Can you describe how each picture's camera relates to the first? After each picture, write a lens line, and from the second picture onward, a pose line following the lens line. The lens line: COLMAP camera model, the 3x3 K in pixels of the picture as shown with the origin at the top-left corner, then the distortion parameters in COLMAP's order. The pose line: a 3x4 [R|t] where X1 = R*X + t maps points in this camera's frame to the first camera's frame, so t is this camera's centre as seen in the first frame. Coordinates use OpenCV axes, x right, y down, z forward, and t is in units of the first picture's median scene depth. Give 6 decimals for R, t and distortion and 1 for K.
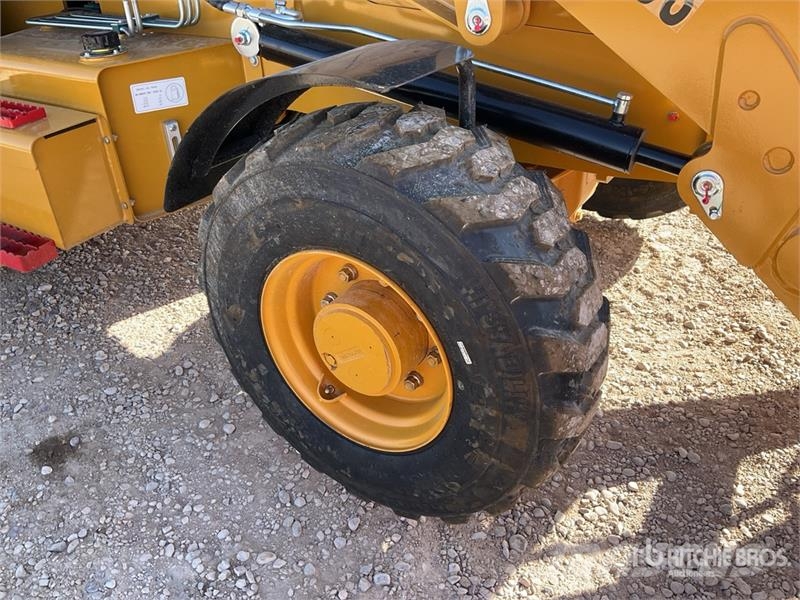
lens RADIAL K [[663.6, 0, 400.0], [0, 663.6, 300.0], [0, 0, 1]] dist [0.093524, -0.184722]
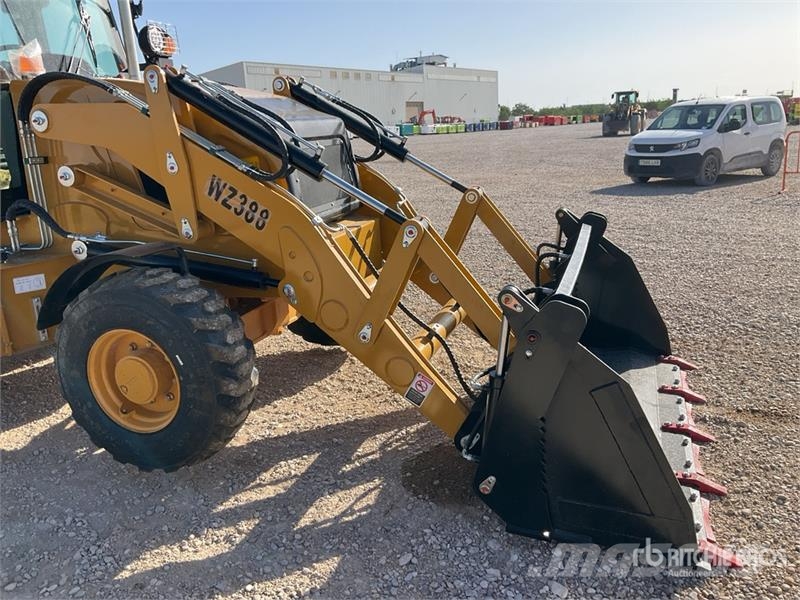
lens RADIAL K [[663.6, 0, 400.0], [0, 663.6, 300.0], [0, 0, 1]] dist [0.093524, -0.184722]
pose [[0.971431, -0.083106, 0.222296, 0.257896], [0.148208, 0.944013, -0.294745, 0.516146], [-0.185355, 0.319270, 0.929360, -1.059224]]
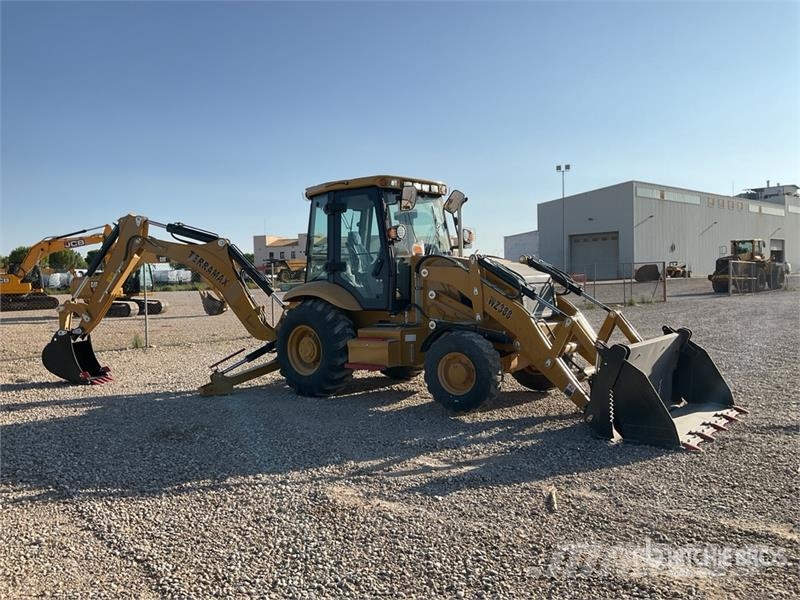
lens RADIAL K [[663.6, 0, 400.0], [0, 663.6, 300.0], [0, 0, 1]] dist [0.093524, -0.184722]
pose [[0.992976, 0.013267, -0.117573, 0.093906], [-0.070995, 0.861740, -0.502358, 2.092113], [0.094652, 0.507176, 0.856629, -3.575050]]
